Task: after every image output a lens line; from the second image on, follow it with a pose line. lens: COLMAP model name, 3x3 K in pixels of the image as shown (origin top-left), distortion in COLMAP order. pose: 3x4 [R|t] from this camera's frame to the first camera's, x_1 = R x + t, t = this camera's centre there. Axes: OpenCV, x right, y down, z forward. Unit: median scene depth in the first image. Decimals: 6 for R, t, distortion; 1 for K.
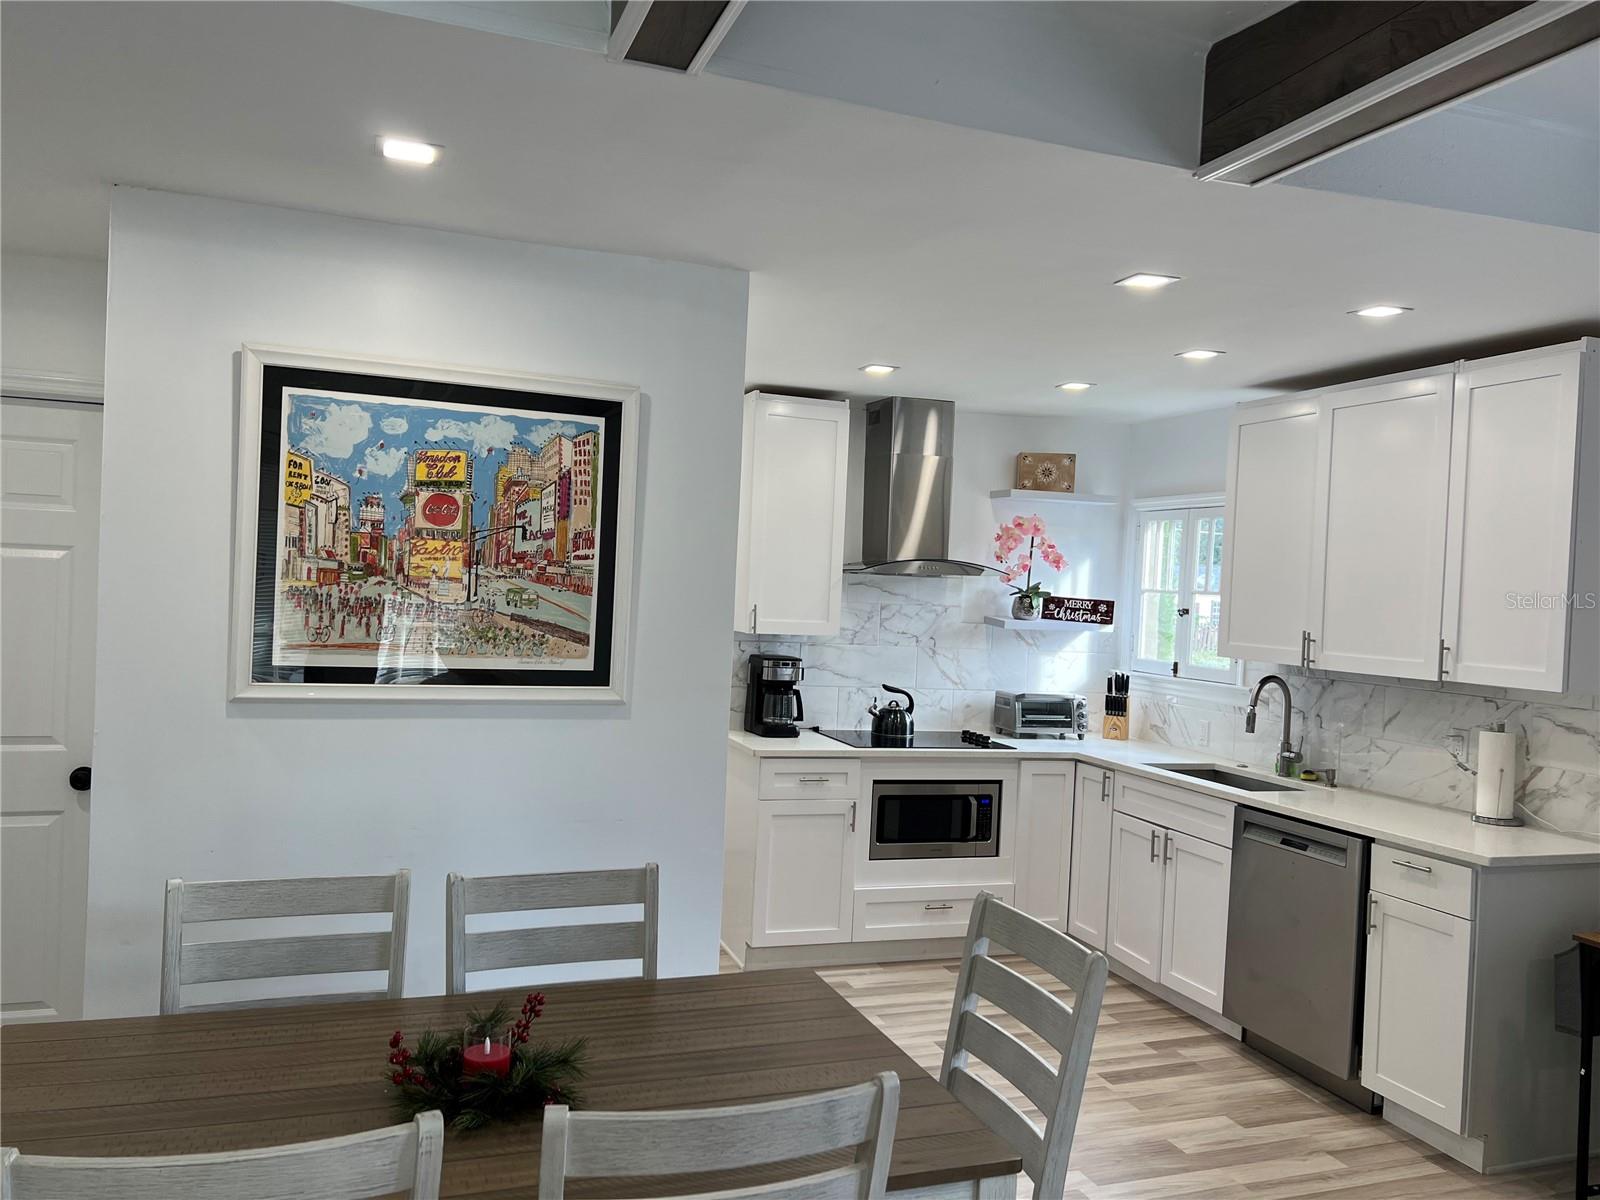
lens RADIAL K [[1204.7, 0, 800.0], [0, 1204.7, 600.0], [0, 0, 1]] dist [0.079493, -0.097756]
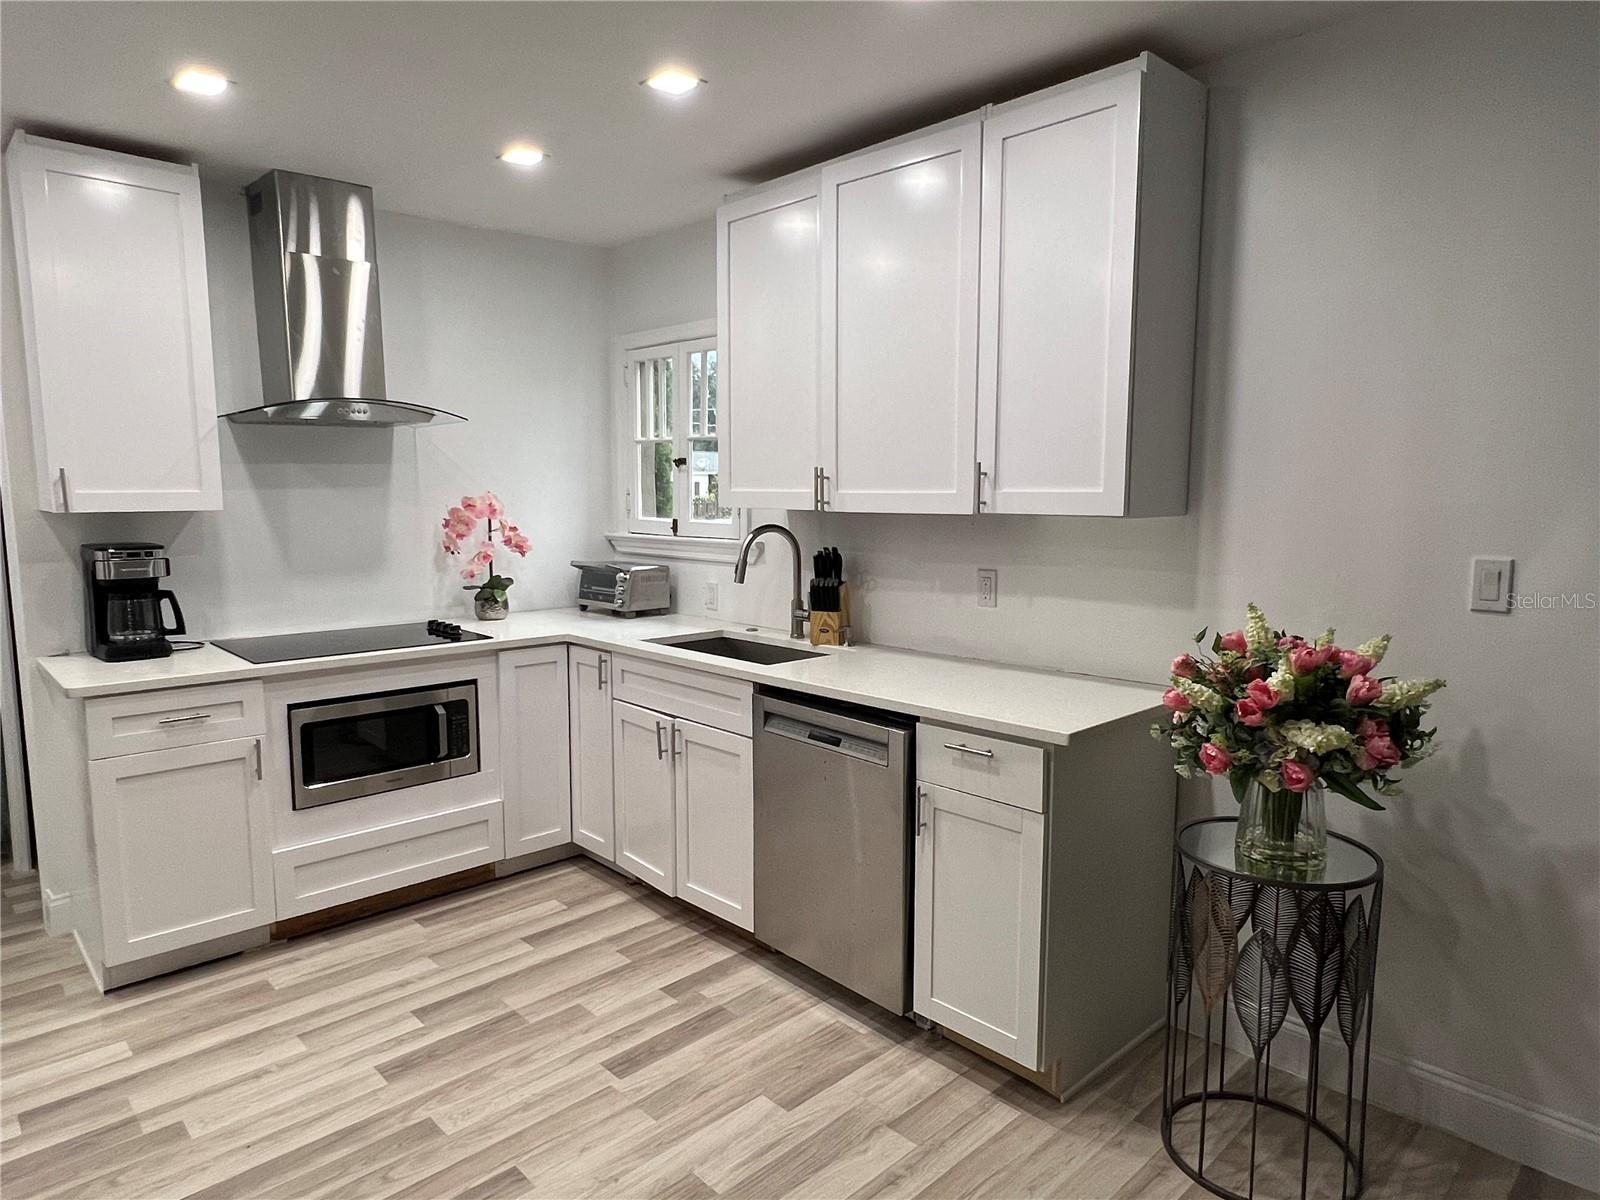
lens RADIAL K [[974.0, 0, 796.0], [0, 974.0, 600.6], [0, 0, 1]] dist [-0.002542, 0.000884]
pose [[0.913147, -0.095151, 0.396370, 0.126280], [0.048380, 0.990800, 0.126389, 0.030108], [-0.404750, -0.096235, 0.909349, 0.382011]]
